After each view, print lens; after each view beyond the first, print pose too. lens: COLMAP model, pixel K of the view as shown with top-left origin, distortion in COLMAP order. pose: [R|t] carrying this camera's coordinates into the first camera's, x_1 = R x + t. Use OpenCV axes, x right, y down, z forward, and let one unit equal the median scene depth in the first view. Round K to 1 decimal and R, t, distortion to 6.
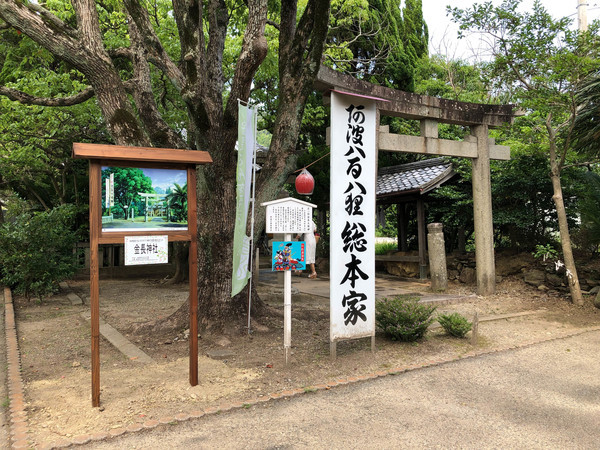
lens RADIAL K [[488.9, 0, 299.0], [0, 488.9, 222.1], [0, 0, 1]] dist [0.032702, -0.007004]
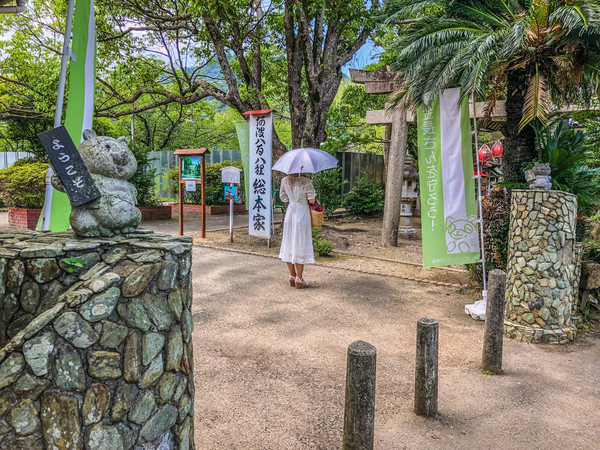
lens RADIAL K [[488.9, 0, 300.0], [0, 488.9, 223.5], [0, 0, 1]] dist [0.032702, -0.007004]
pose [[0.335926, 0.123803, -0.933717, 2.500872], [0.000030, 0.991323, 0.131452, -0.097738], [0.941888, -0.044186, 0.333007, 0.626874]]
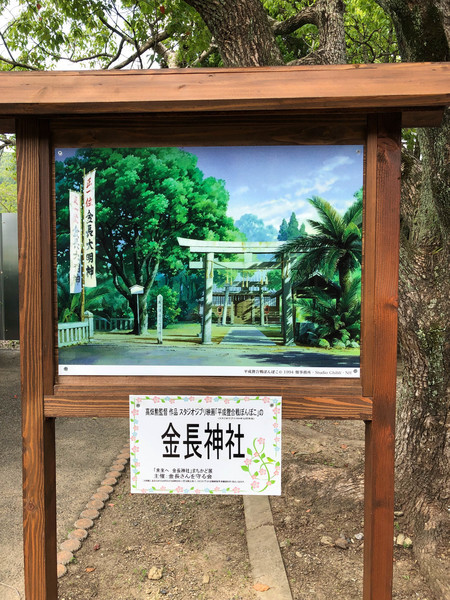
lens RADIAL K [[488.9, 0, 223.7], [0, 488.9, 296.9], [0, 0, 1]] dist [0.032702, -0.007004]
pose [[0.834400, 0.046736, -0.549174, -0.149663], [-0.009551, 0.997475, 0.070376, -0.045254], [0.551076, -0.053477, 0.832739, 0.760431]]
